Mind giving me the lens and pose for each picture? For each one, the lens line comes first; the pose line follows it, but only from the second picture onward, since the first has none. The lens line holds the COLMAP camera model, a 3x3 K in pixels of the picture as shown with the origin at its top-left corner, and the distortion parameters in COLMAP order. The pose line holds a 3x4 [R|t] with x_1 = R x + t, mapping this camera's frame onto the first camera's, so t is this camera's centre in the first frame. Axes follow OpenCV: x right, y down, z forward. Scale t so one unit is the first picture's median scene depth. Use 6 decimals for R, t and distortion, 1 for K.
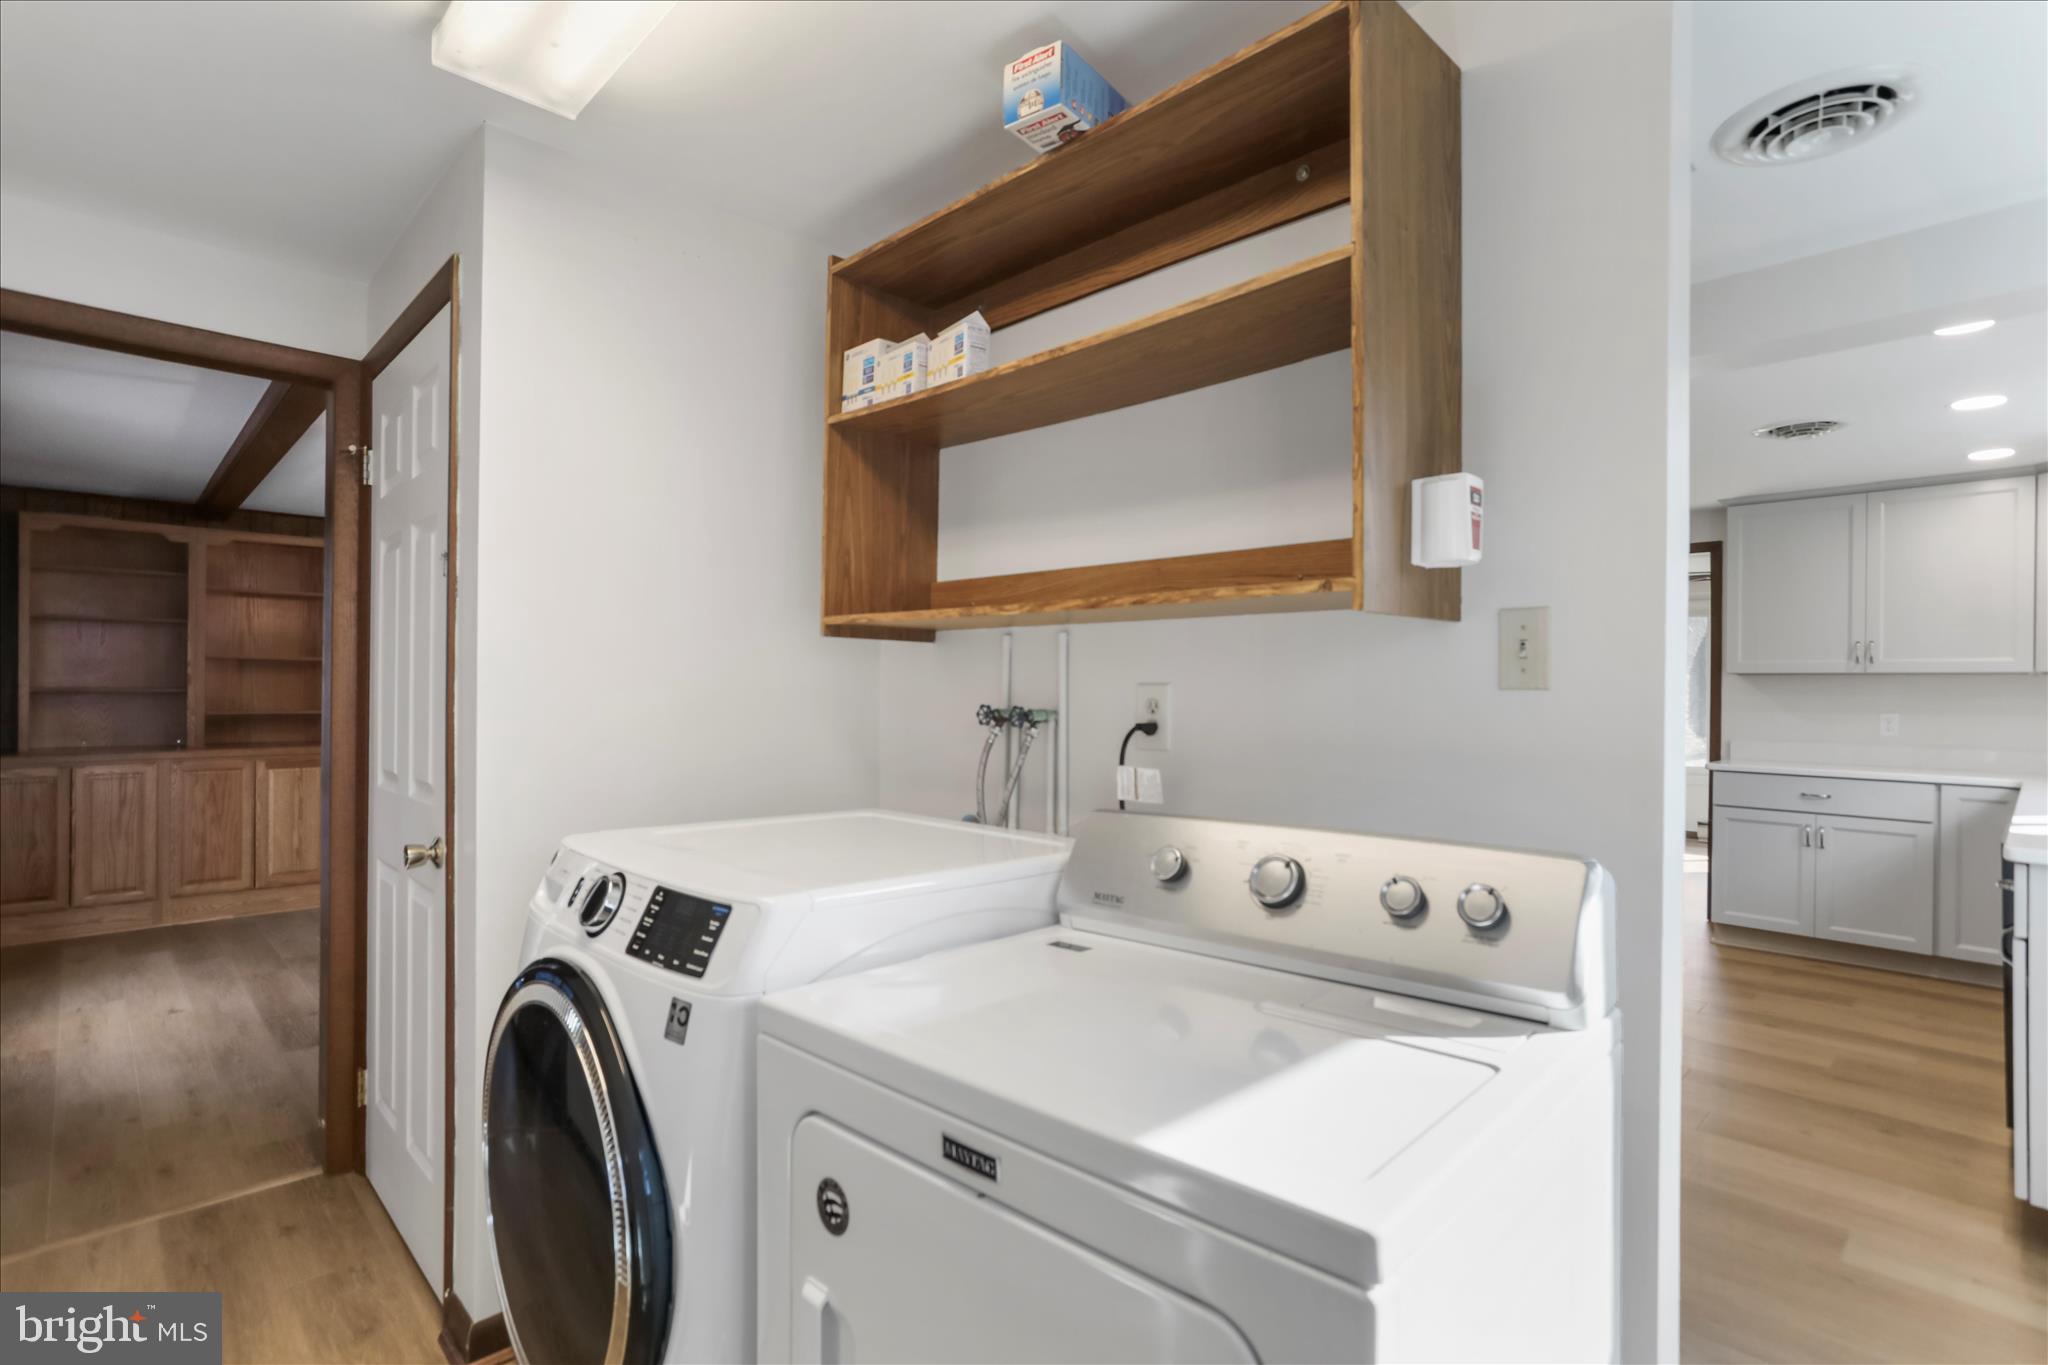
lens RADIAL K [[1014.3, 0, 1016.9], [0, 1014.3, 684.2], [0, 0, 1]] dist [-0.003652, 0.001456]
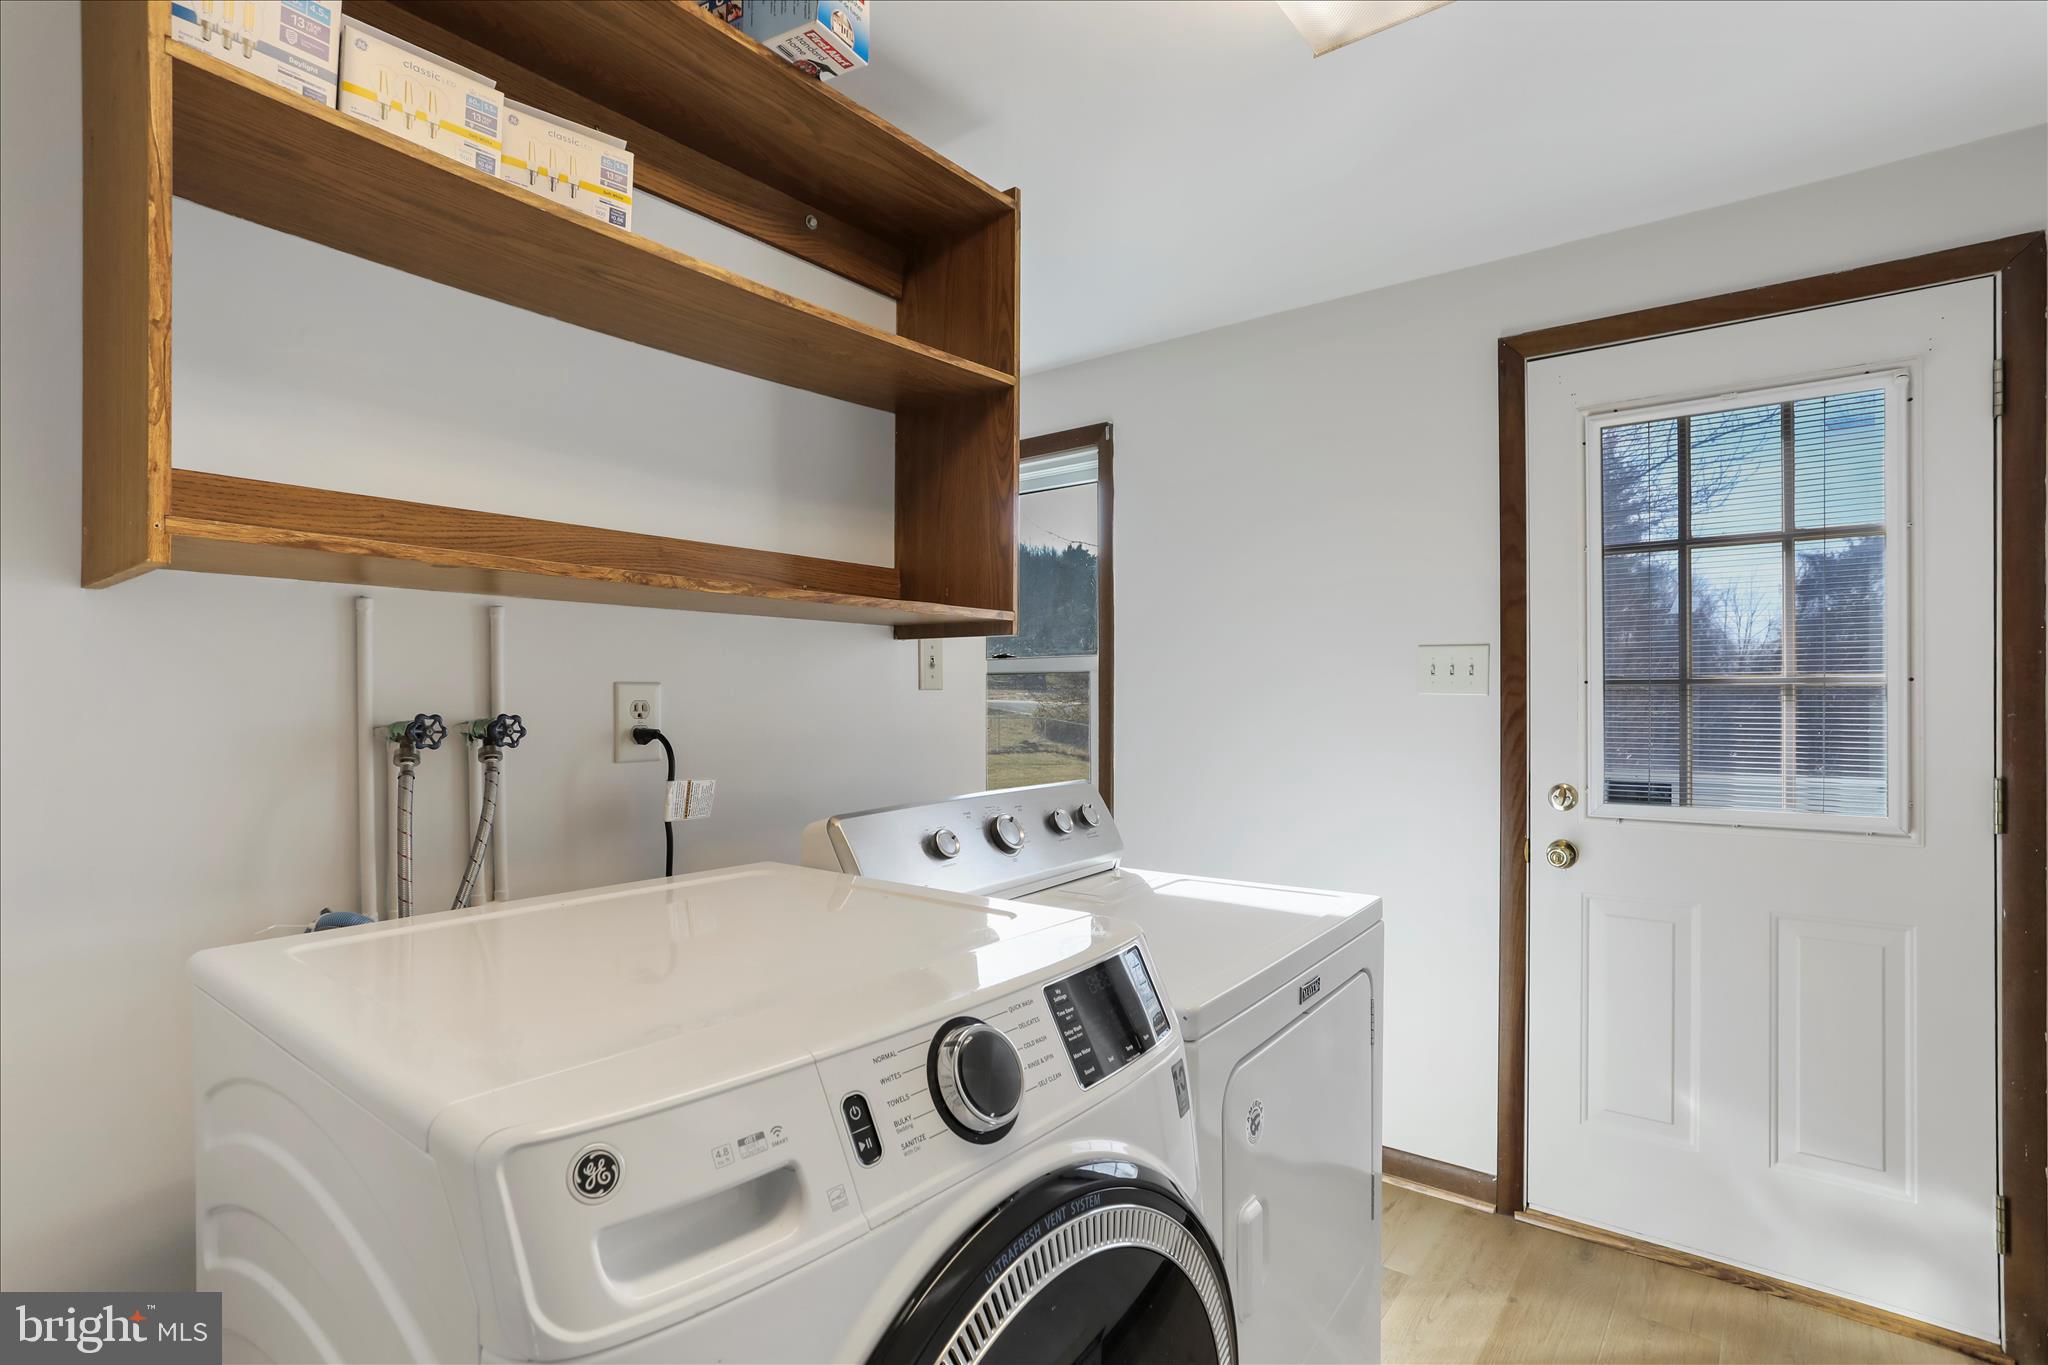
lens RADIAL K [[1014.3, 0, 1021.5], [0, 1014.3, 693.9], [0, 0, 1]] dist [-0.003652, 0.001456]
pose [[-0.144446, -0.010271, 0.989459, -0.770656], [-0.009605, 0.999914, 0.008978, -0.001259], [-0.989466, -0.008207, -0.144532, 0.840078]]
